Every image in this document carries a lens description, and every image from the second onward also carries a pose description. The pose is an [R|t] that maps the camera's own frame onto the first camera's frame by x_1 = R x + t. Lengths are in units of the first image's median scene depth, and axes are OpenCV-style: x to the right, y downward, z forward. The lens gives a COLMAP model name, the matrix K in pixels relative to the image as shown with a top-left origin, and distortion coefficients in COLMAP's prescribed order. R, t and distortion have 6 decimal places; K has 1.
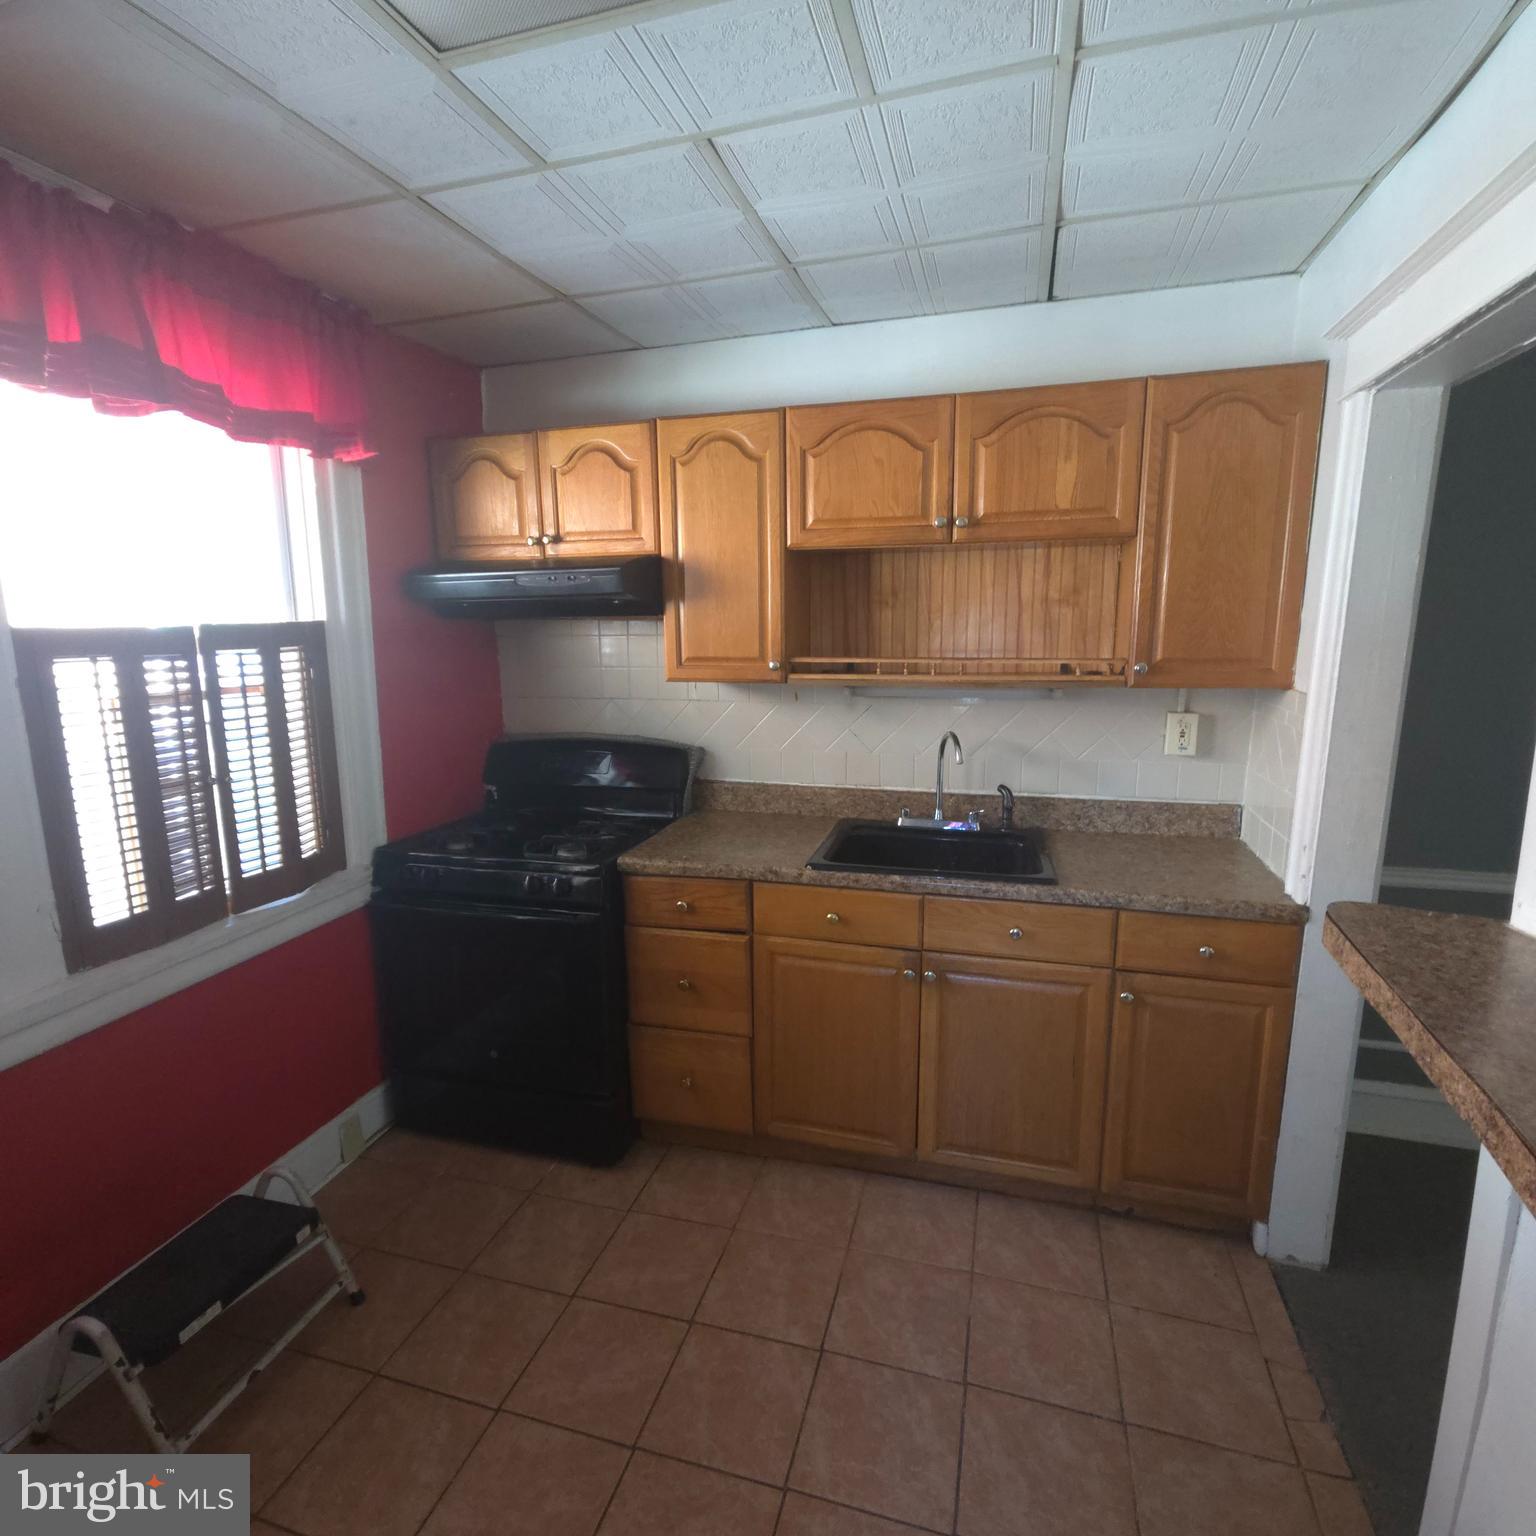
lens RADIAL K [[836.0, 0, 766.4], [0, 836.0, 771.4], [0, 0, 1]] dist [0.005824, -0.002950]
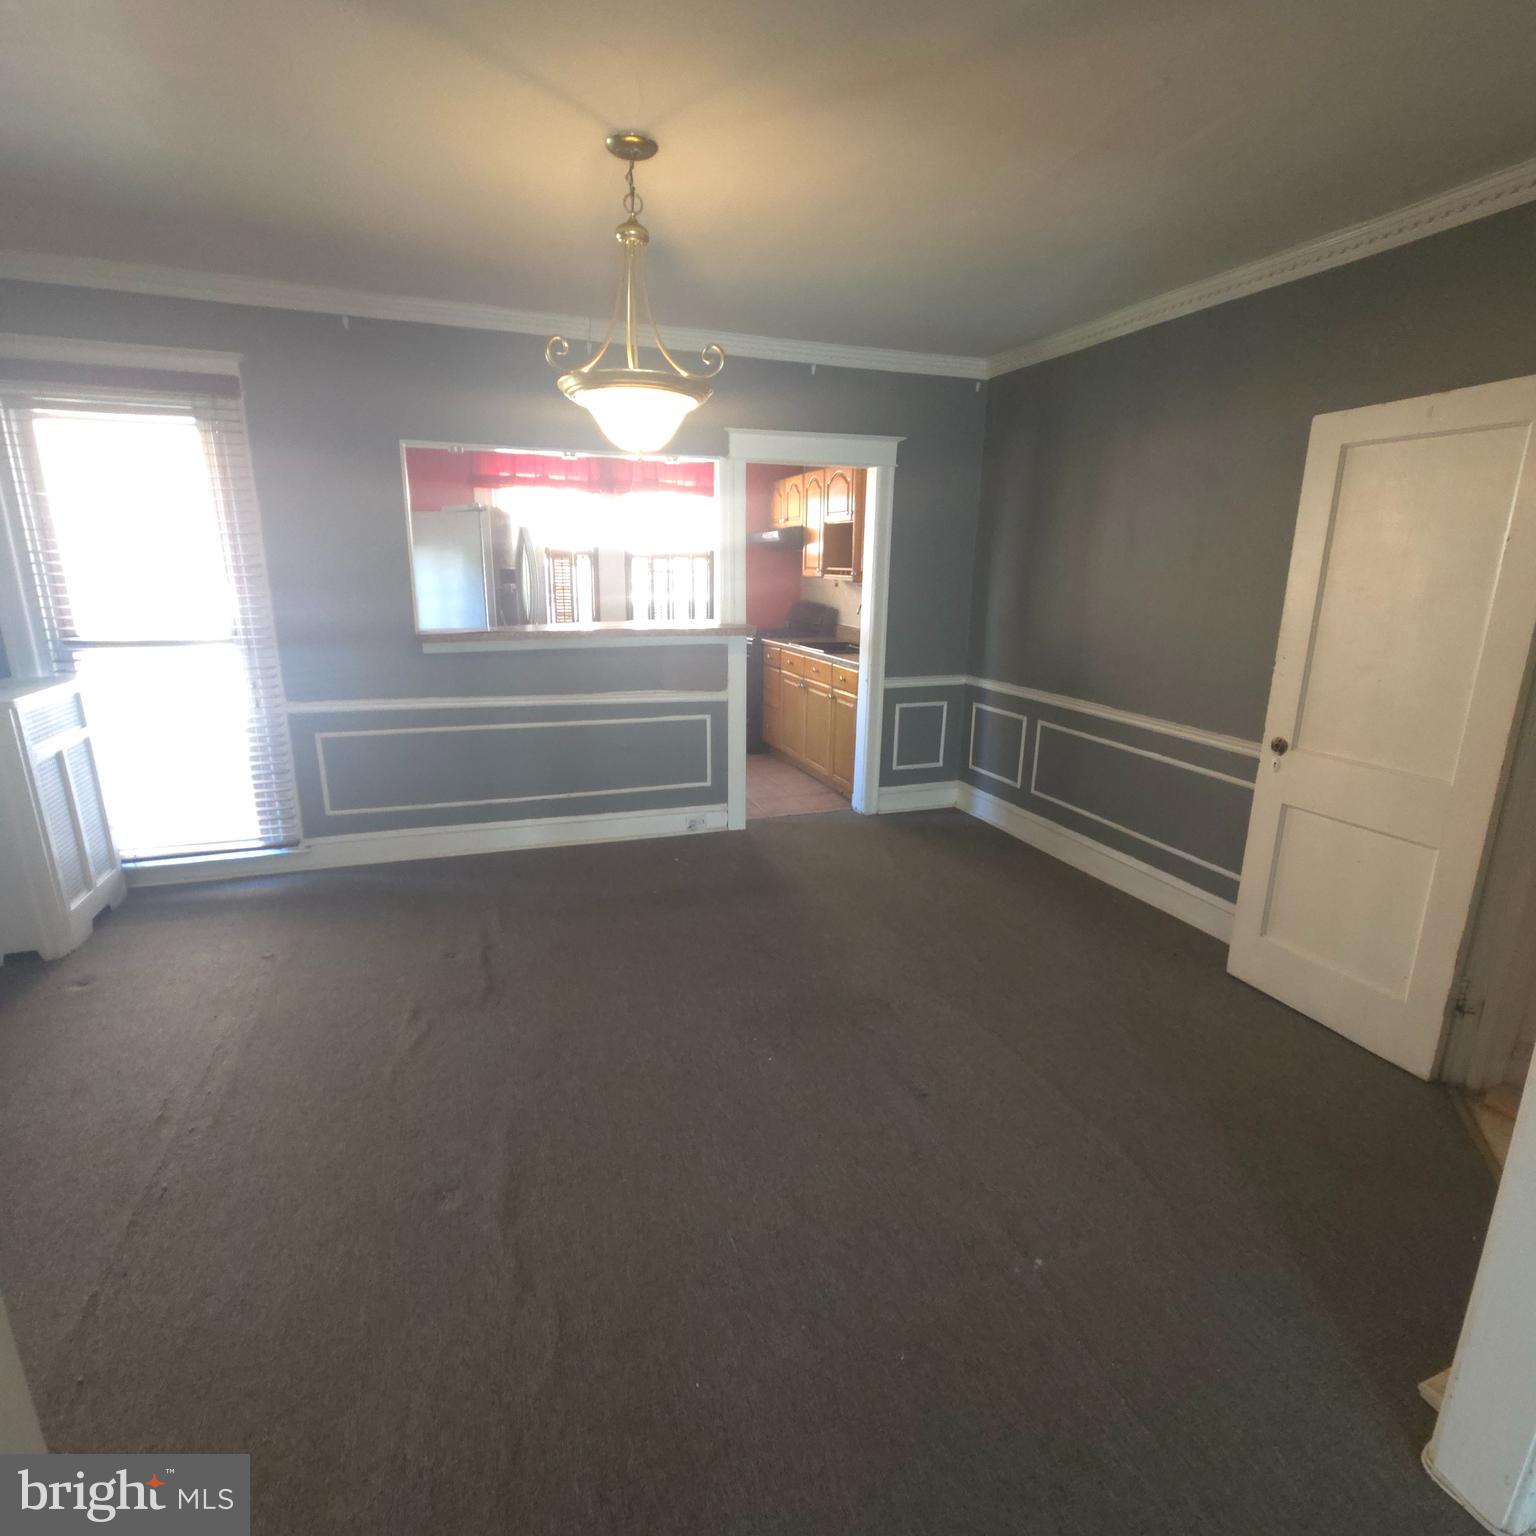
lens RADIAL K [[841.6, 0, 762.9], [0, 841.6, 773.5], [0, 0, 1]] dist [0.000209, -0.001936]
pose [[0.574398, 0.219152, -0.788694, 2.173158], [-0.160095, 0.974965, 0.154315, 0.111890], [0.802768, 0.037628, 0.595103, -0.657539]]
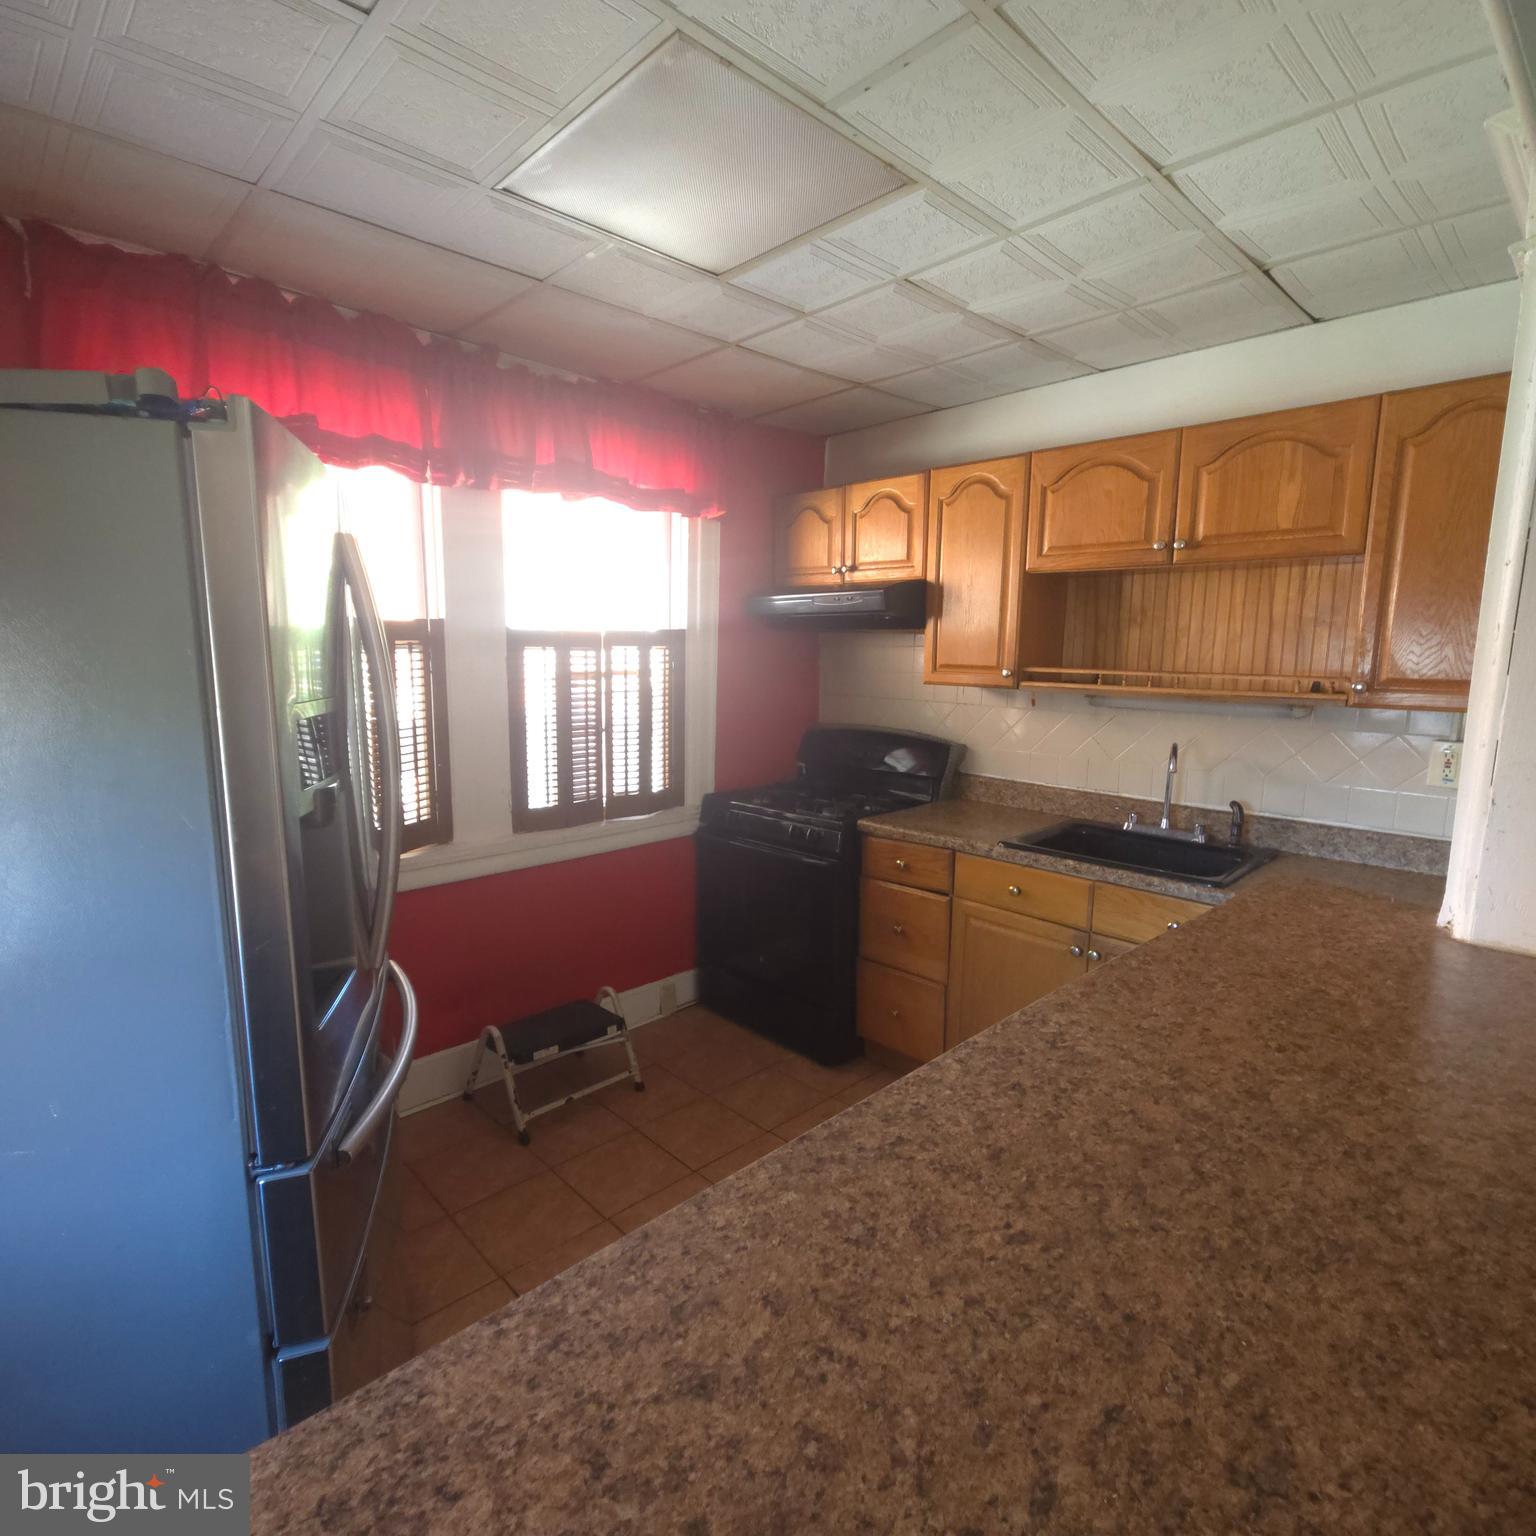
lens RADIAL K [[841.6, 0, 762.9], [0, 841.6, 773.5], [0, 0, 1]] dist [0.000209, -0.001936]
pose [[0.867362, 0.095993, -0.488332, 0.316383], [-0.108666, 0.994075, 0.002400, 0.047708], [0.485669, 0.050984, 0.872655, -0.181686]]
